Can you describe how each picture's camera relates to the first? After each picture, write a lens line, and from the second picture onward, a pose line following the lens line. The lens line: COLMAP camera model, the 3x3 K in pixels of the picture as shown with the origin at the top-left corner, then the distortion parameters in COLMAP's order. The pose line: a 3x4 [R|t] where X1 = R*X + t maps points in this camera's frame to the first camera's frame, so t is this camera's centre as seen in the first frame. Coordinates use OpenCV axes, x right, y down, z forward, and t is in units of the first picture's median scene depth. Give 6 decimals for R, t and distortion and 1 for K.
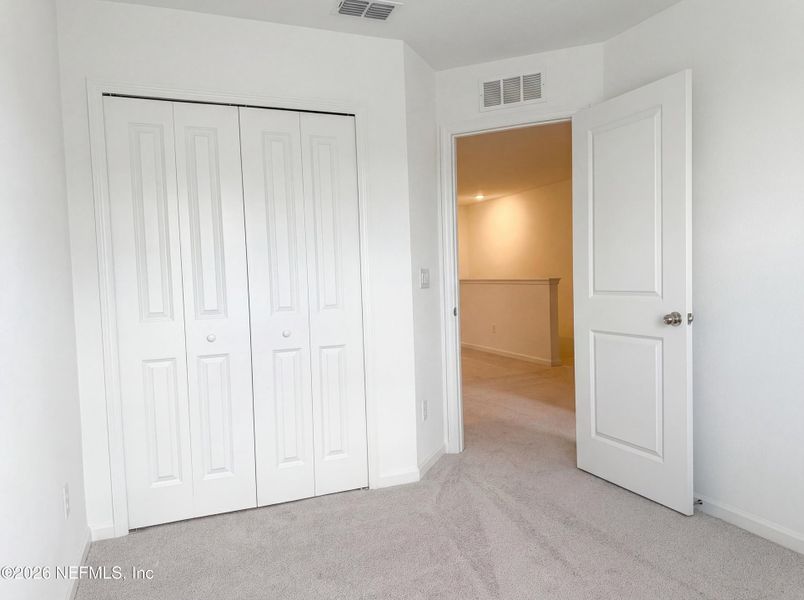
lens RADIAL K [[613.0, 0, 404.4], [0, 613.0, 321.6], [0, 0, 1]] dist [-0.001157, -0.002118]
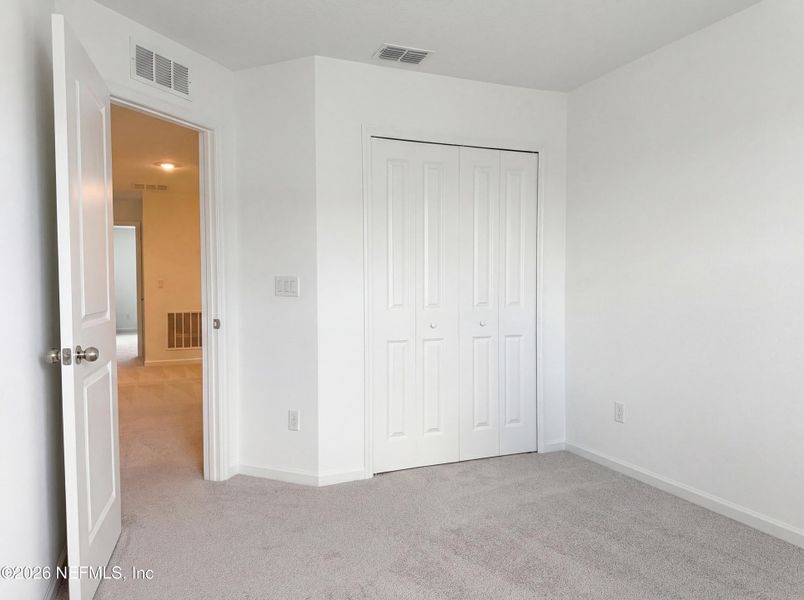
lens RADIAL K [[549.0, 0, 402.0], [0, 549.0, 300.0], [0, 0, 1]] dist [-0.000348, -0.005320]
pose [[0.998474, 0.026420, -0.048490, -0.284090], [-0.028316, 0.998844, -0.038838, 0.017670], [0.047408, 0.040152, 0.998068, -0.125556]]
